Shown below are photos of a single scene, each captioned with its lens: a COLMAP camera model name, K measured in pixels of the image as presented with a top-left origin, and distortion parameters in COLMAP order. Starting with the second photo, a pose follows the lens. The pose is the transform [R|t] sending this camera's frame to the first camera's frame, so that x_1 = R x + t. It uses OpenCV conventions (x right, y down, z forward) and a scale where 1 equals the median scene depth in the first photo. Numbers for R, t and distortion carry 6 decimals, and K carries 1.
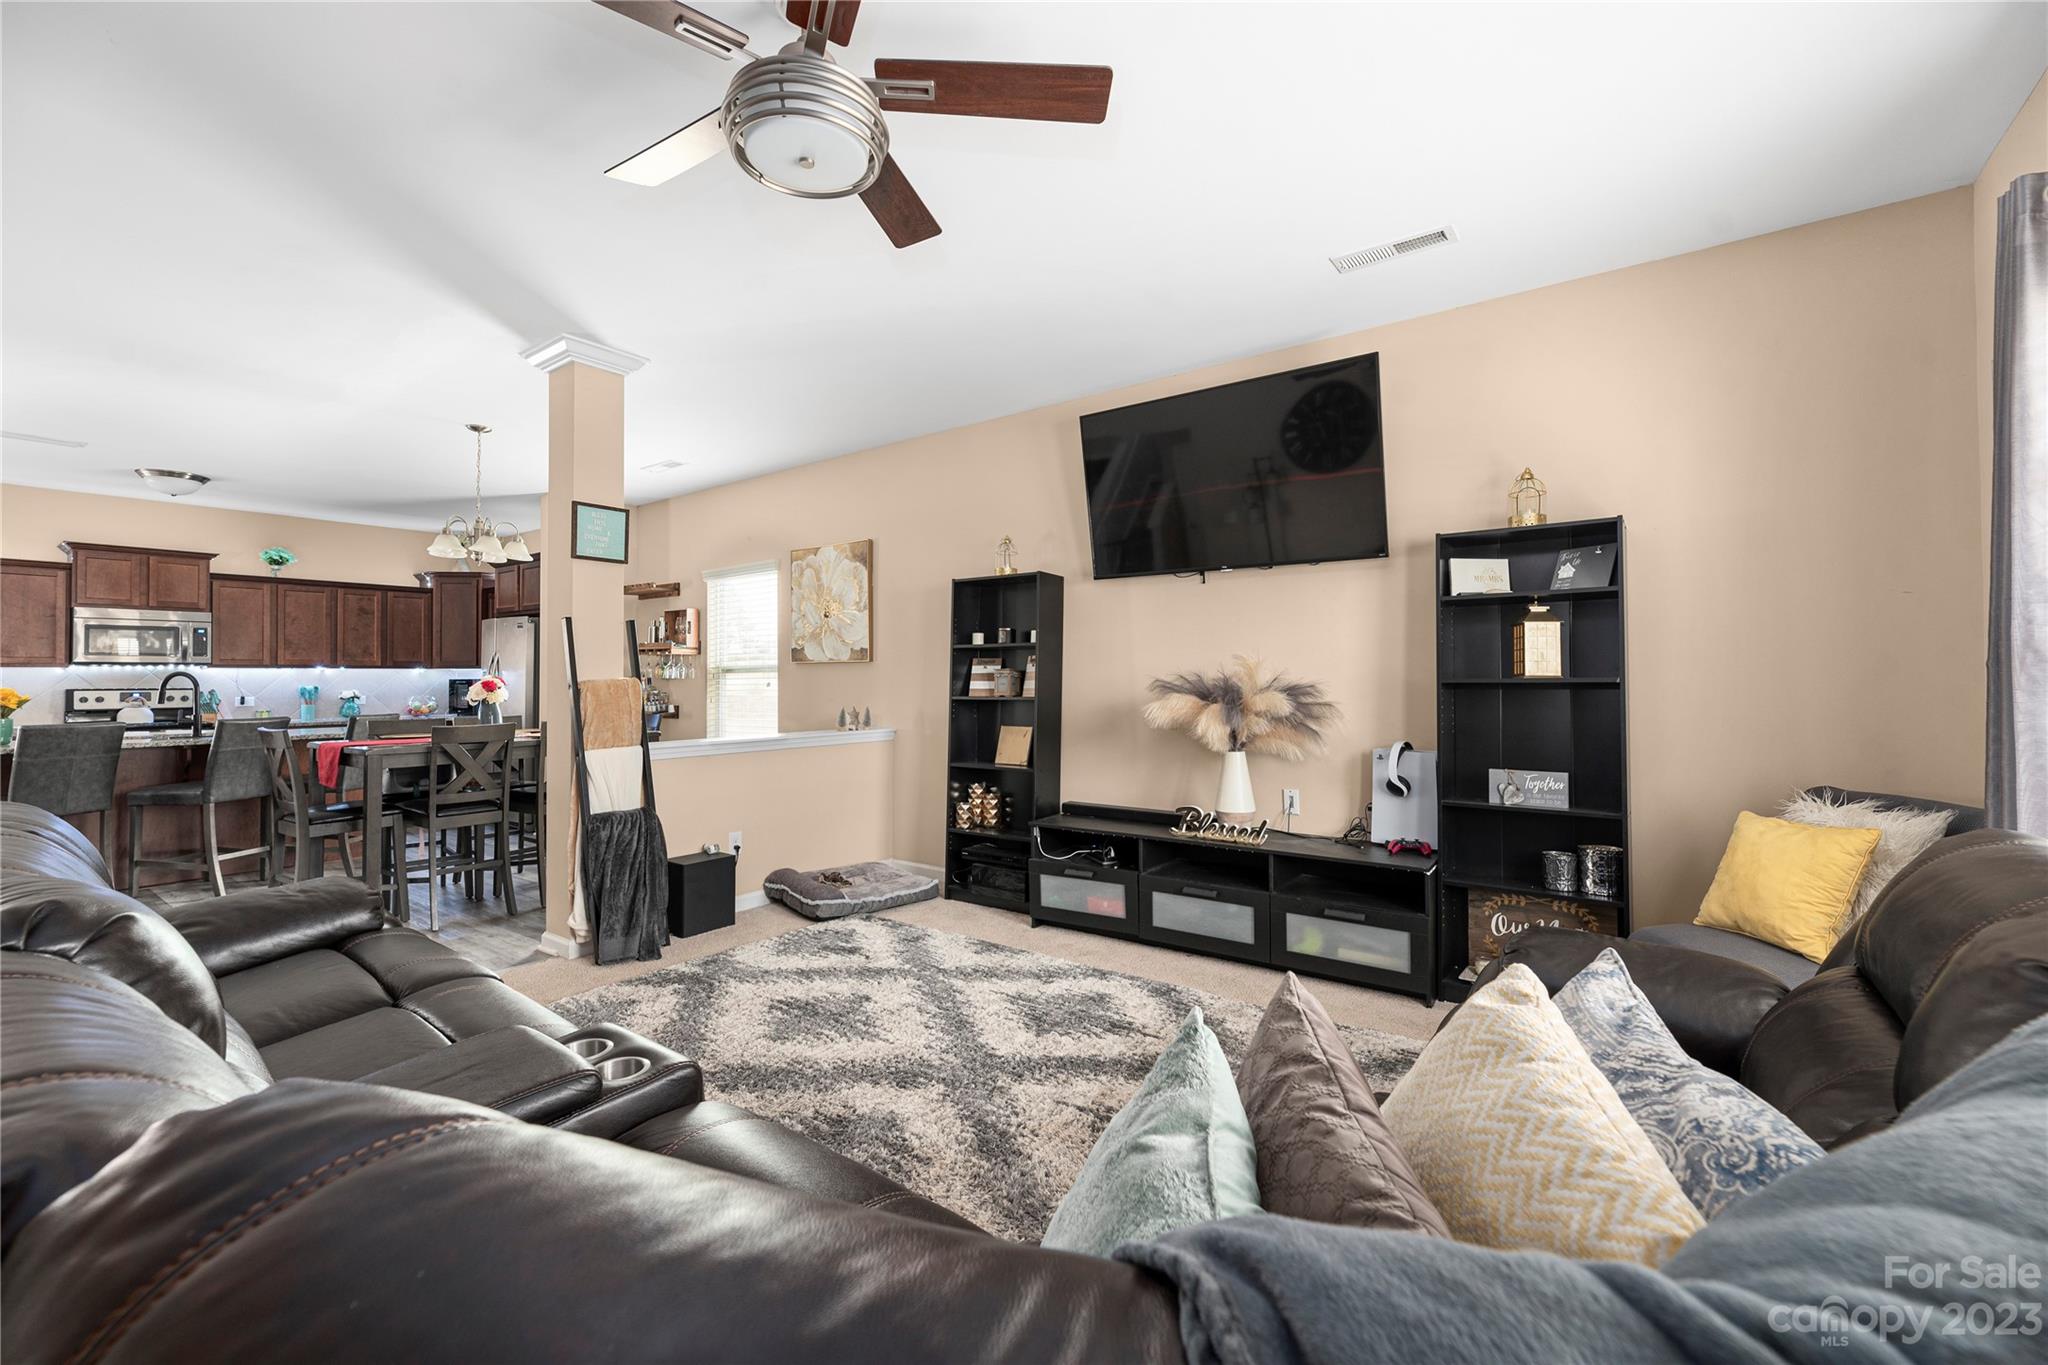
lens RADIAL K [[850.9, 0, 1029.9], [0, 850.9, 663.7], [0, 0, 1]] dist [-0.000868, -0.000120]
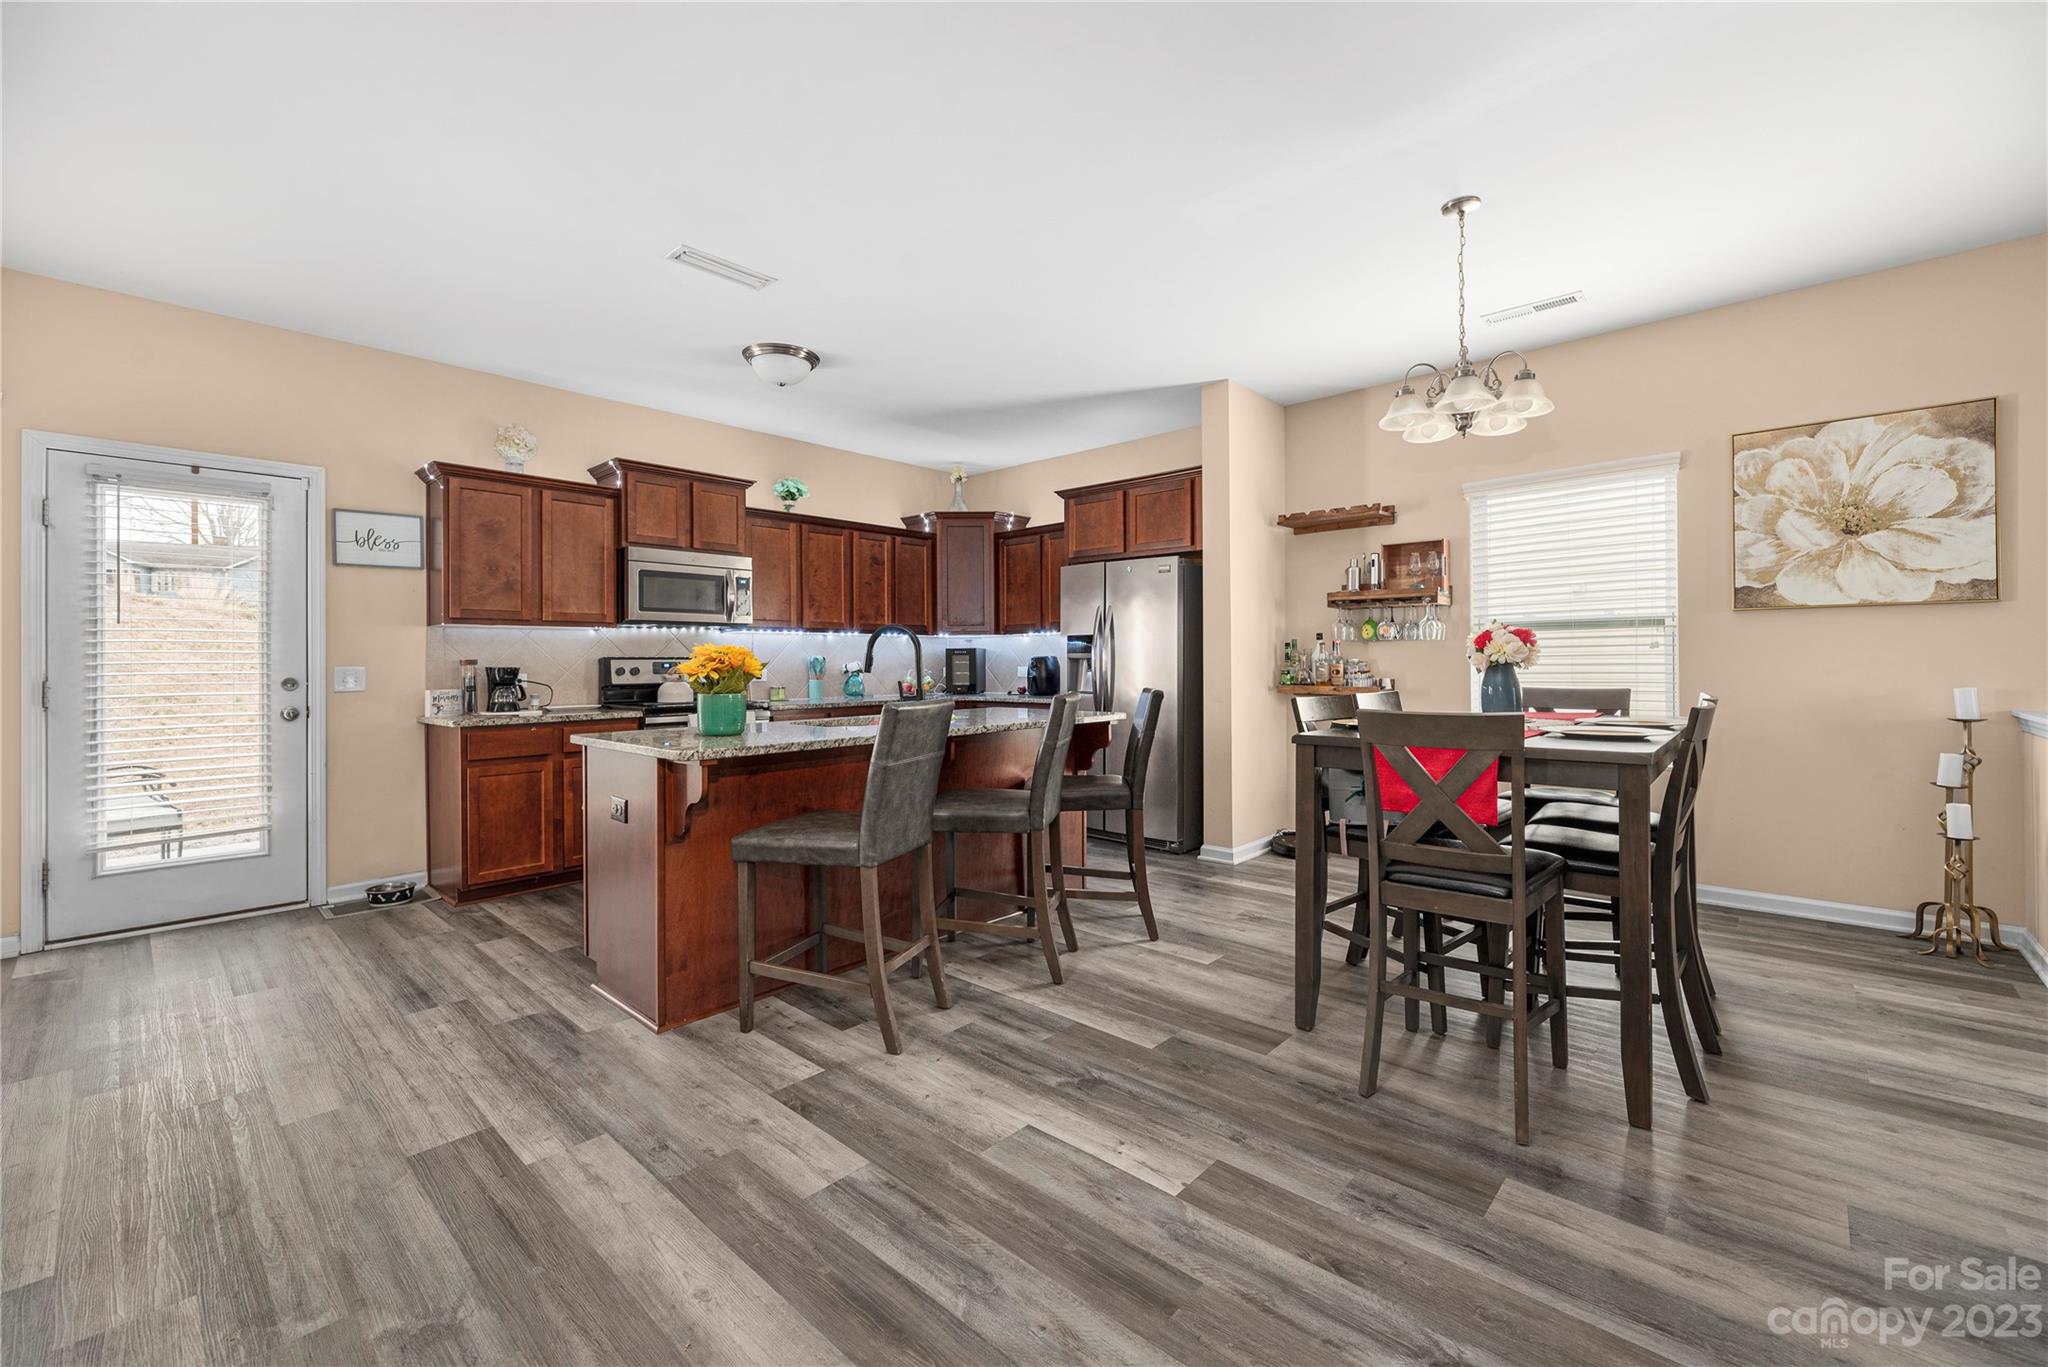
lens RADIAL K [[843.0, 0, 1029.5], [0, 843.0, 661.6], [0, 0, 1]] dist [0.000726, 0.000295]
pose [[0.995245, -0.002538, -0.097375, -0.656915], [0.004164, 0.999855, 0.016494, 0.022039], [0.097319, -0.016821, 0.995111, 0.277203]]
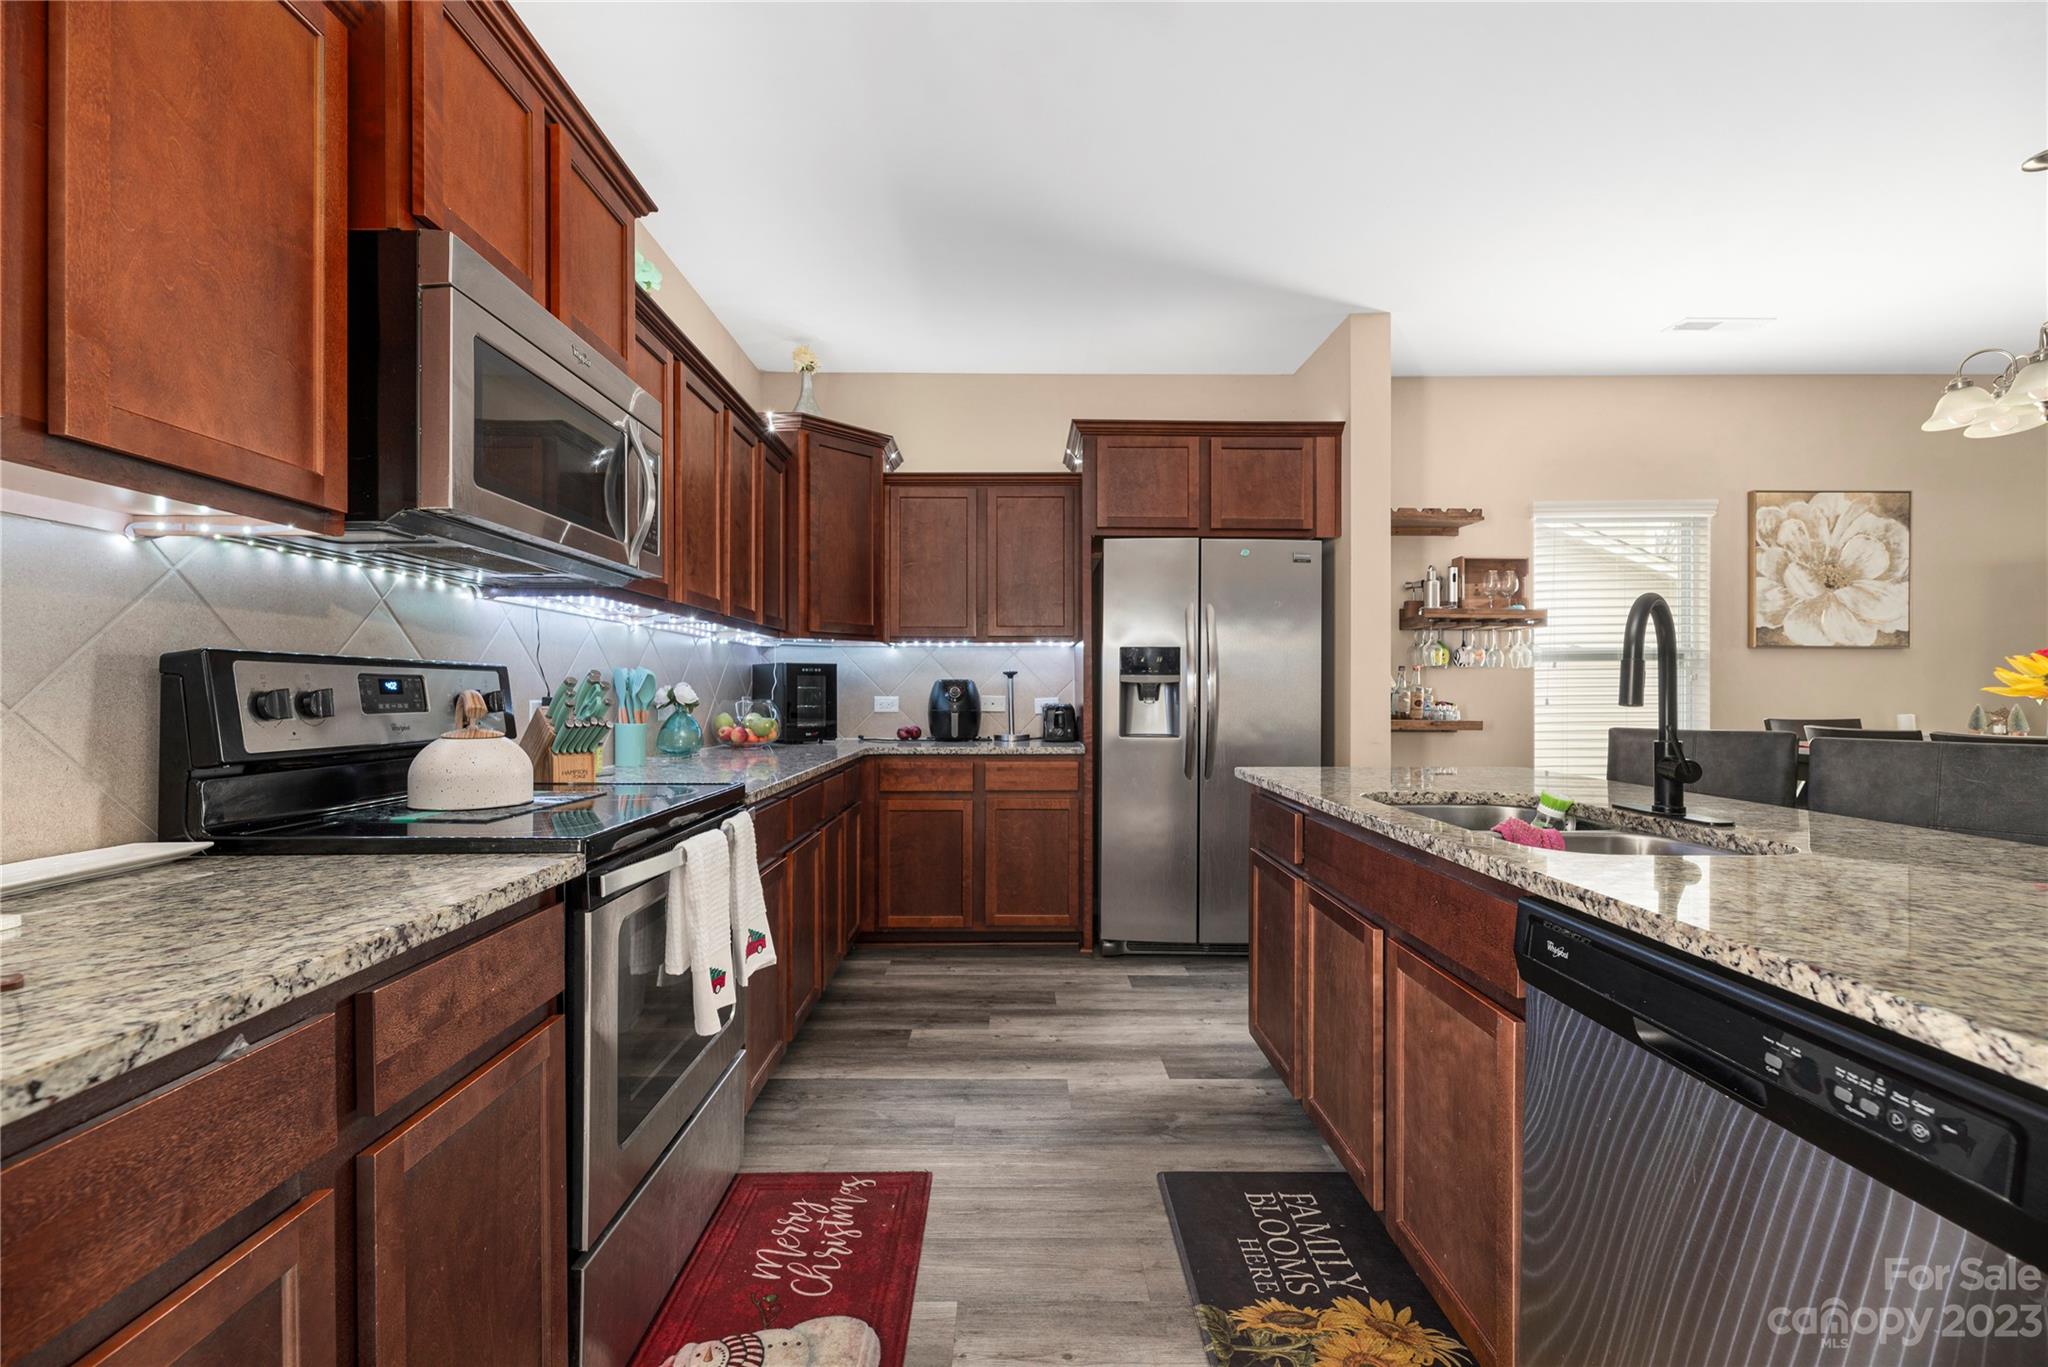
lens RADIAL K [[846.6, 0, 1017.9], [0, 846.6, 688.8], [0, 0, 1]] dist [0.001569, 0.000415]
pose [[0.793526, 0.007679, 0.608488, -1.064871], [-0.014625, 0.999872, 0.006455, 0.033911], [-0.608361, -0.014021, 0.793537, 0.712804]]
